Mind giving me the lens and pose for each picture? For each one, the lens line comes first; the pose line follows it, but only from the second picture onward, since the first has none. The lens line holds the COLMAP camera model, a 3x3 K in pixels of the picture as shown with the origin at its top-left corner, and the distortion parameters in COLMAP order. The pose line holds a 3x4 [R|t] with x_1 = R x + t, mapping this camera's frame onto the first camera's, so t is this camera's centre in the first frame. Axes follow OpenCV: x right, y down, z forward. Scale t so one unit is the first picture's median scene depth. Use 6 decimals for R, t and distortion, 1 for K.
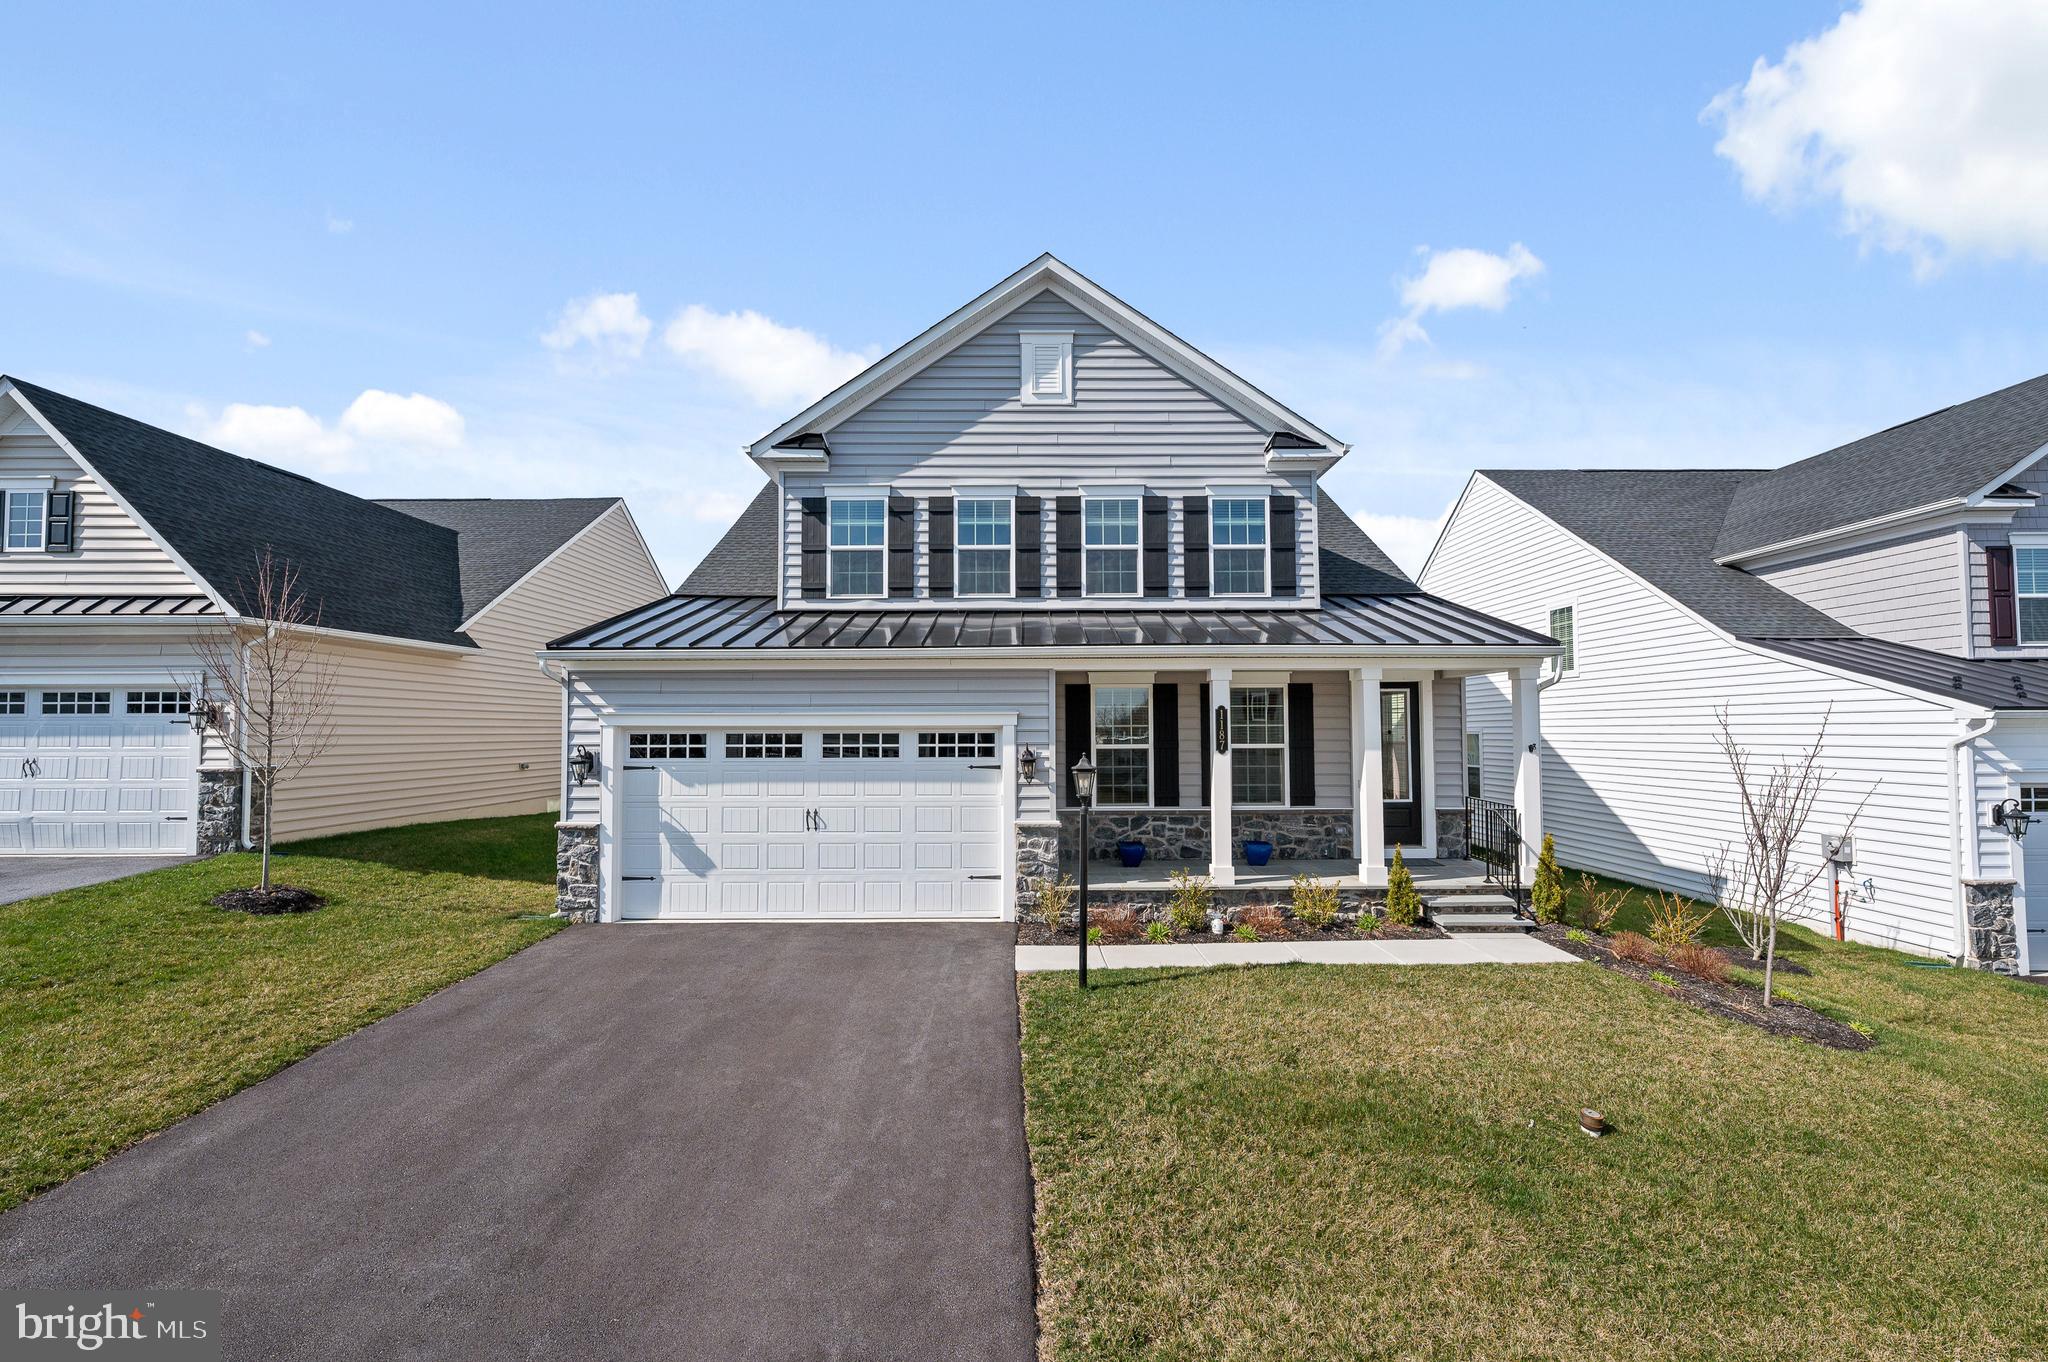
lens RADIAL K [[820.1, 0, 1019.2], [0, 820.1, 711.4], [0, 0, 1]] dist [-0.001375, -0.000133]
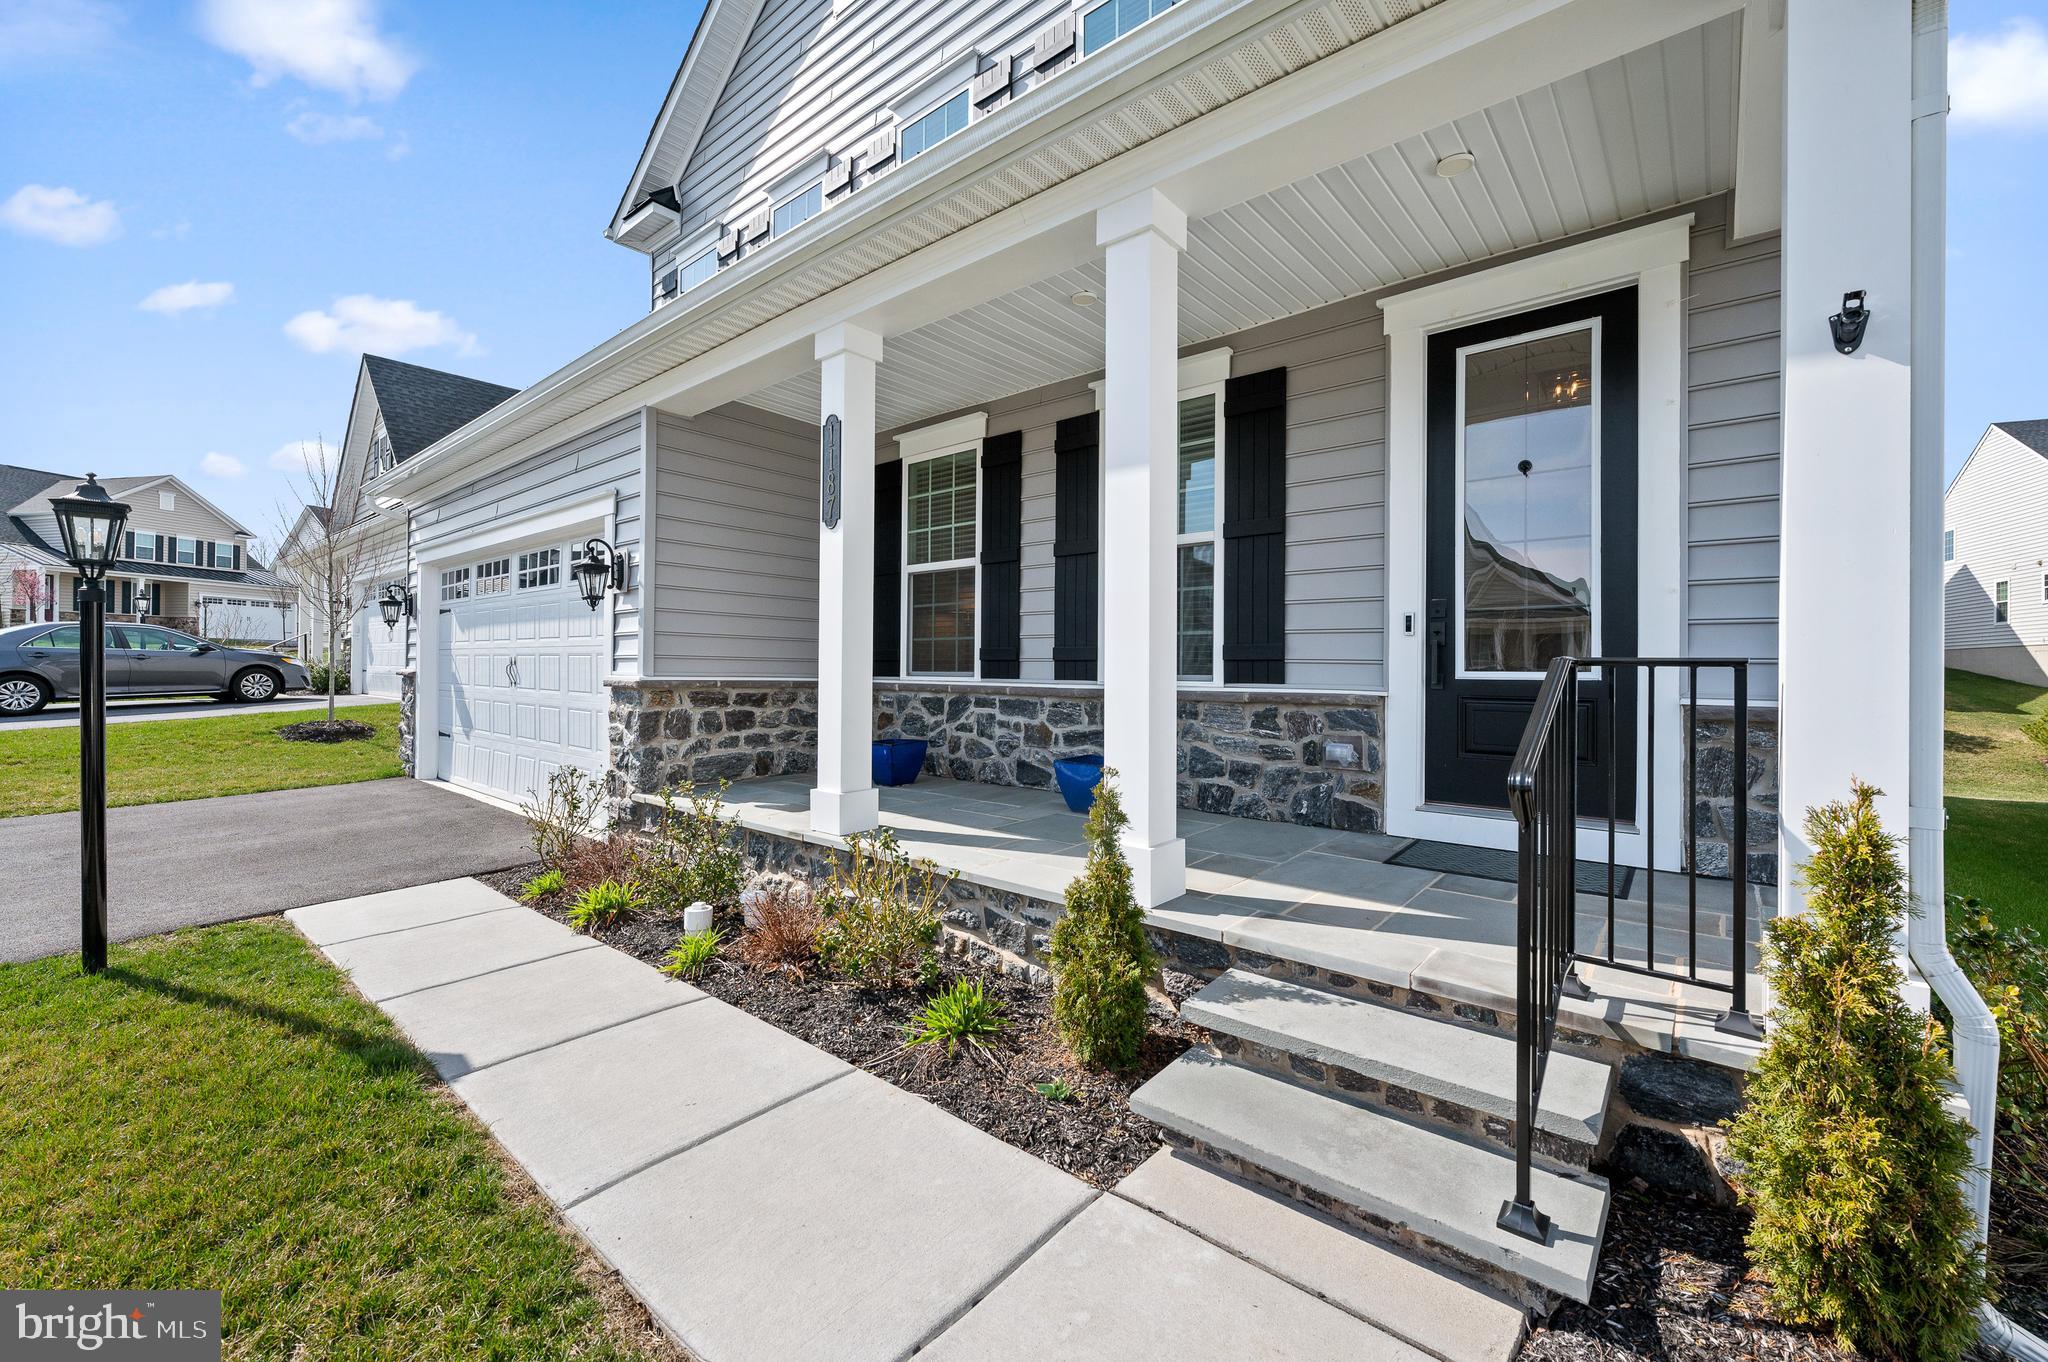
lens RADIAL K [[820.1, 0, 1035.4], [0, 820.1, 664.9], [0, 0, 1]] dist [-0.001375, -0.000133]
pose [[0.763534, 0.007630, -0.645723, 0.520622], [0.003410, 0.999869, 0.015847, 0.099753], [0.645759, -0.014302, 0.763408, 0.631628]]
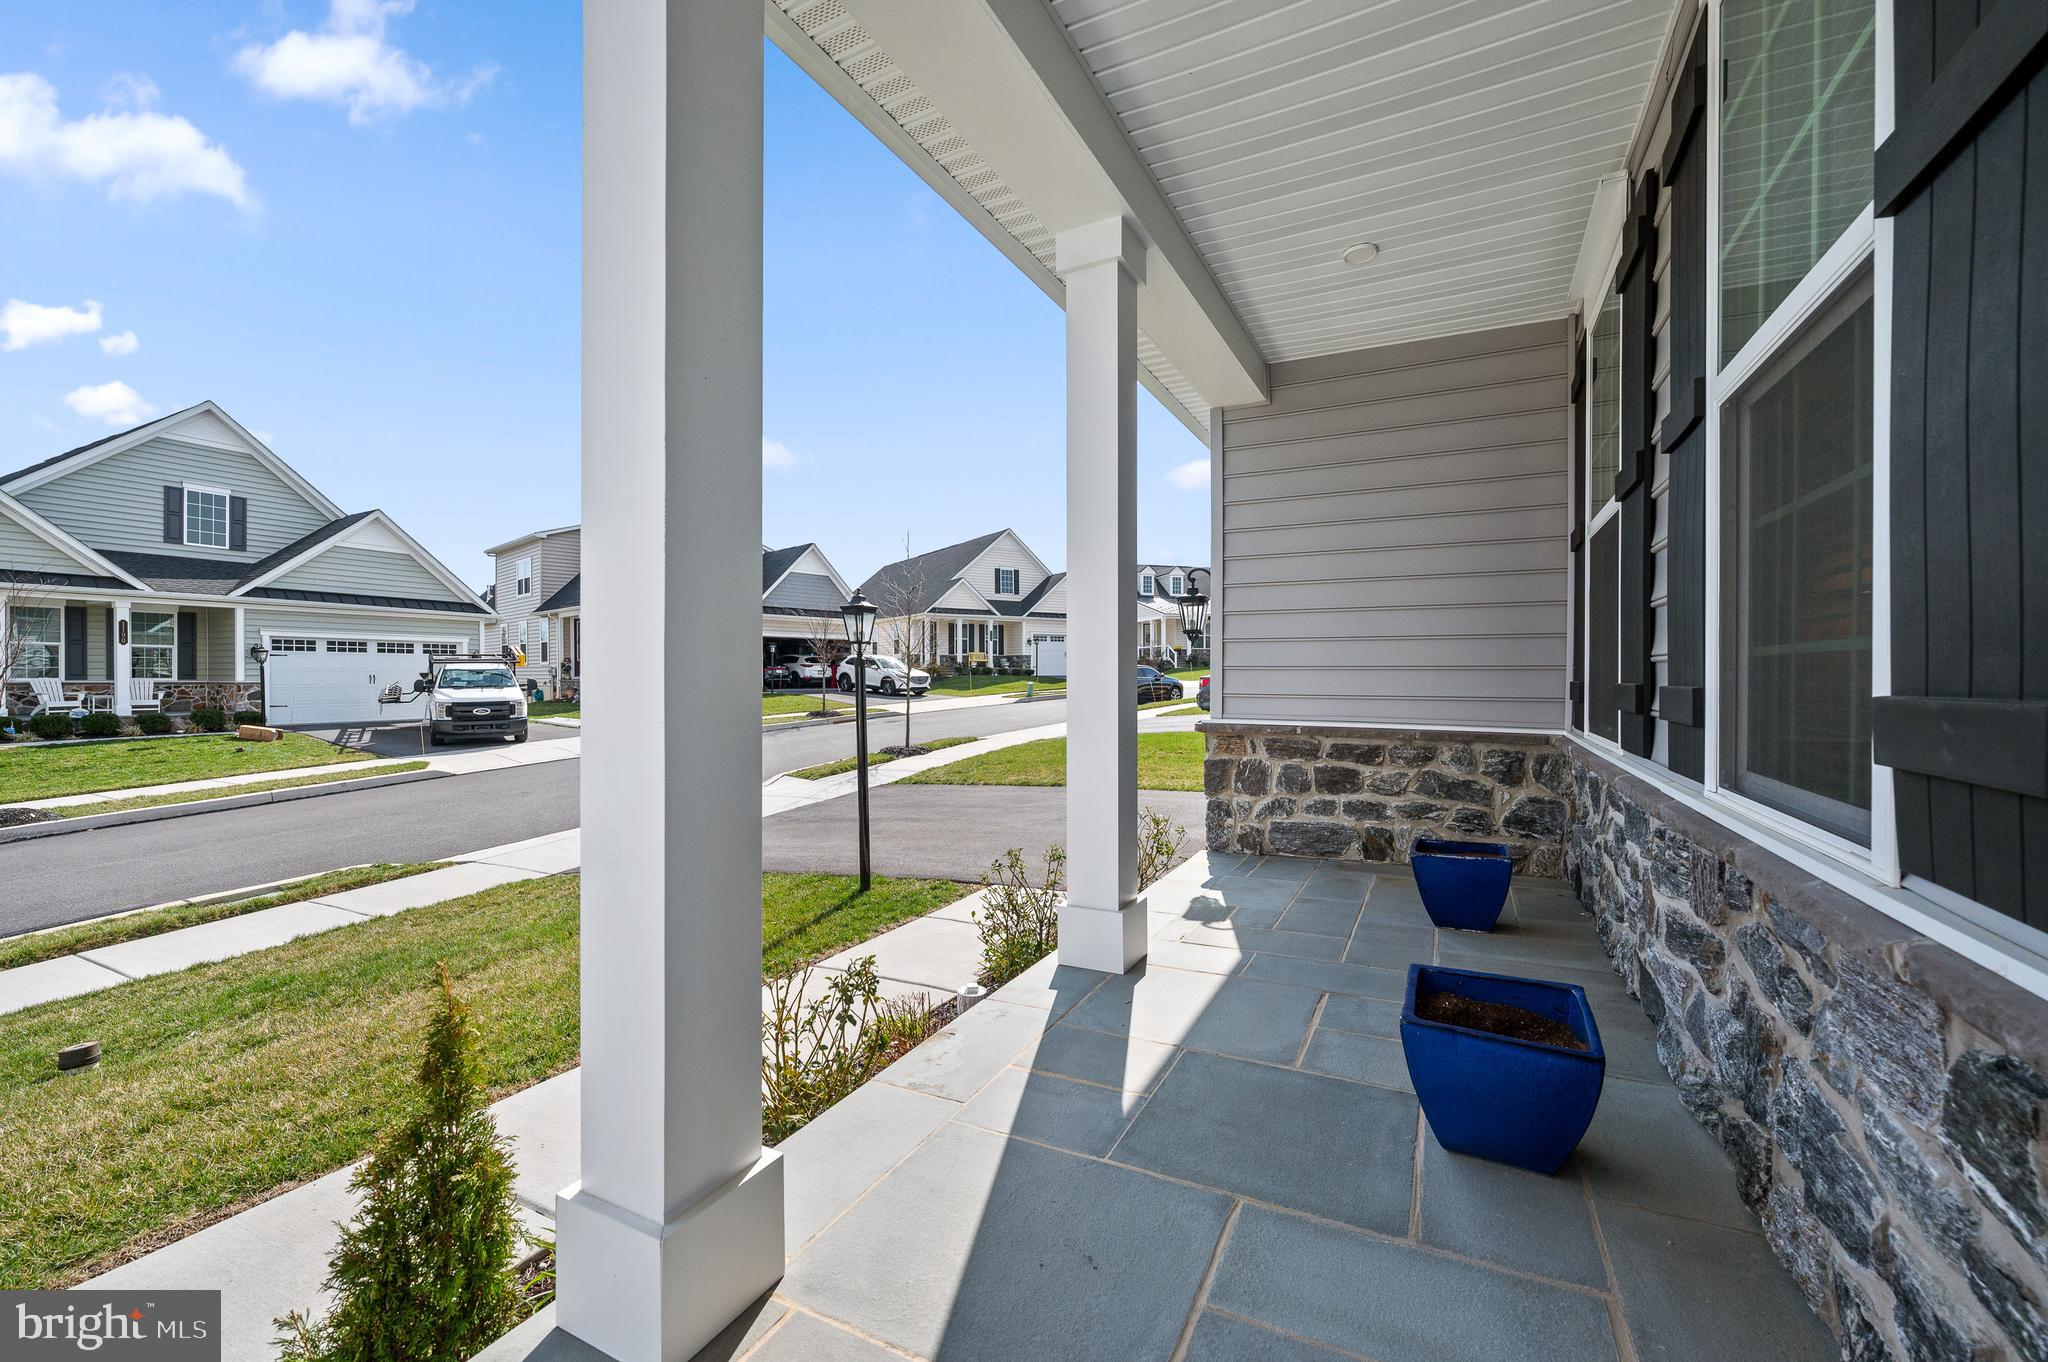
lens RADIAL K [[820.1, 0, 1034.5], [0, 820.1, 677.6], [0, 0, 1]] dist [-0.001375, -0.000133]
pose [[-0.453510, 0.007959, -0.891216, 0.451970], [0.026127, 0.999649, -0.004368, 0.091958], [0.890868, -0.025265, -0.453559, 0.957991]]
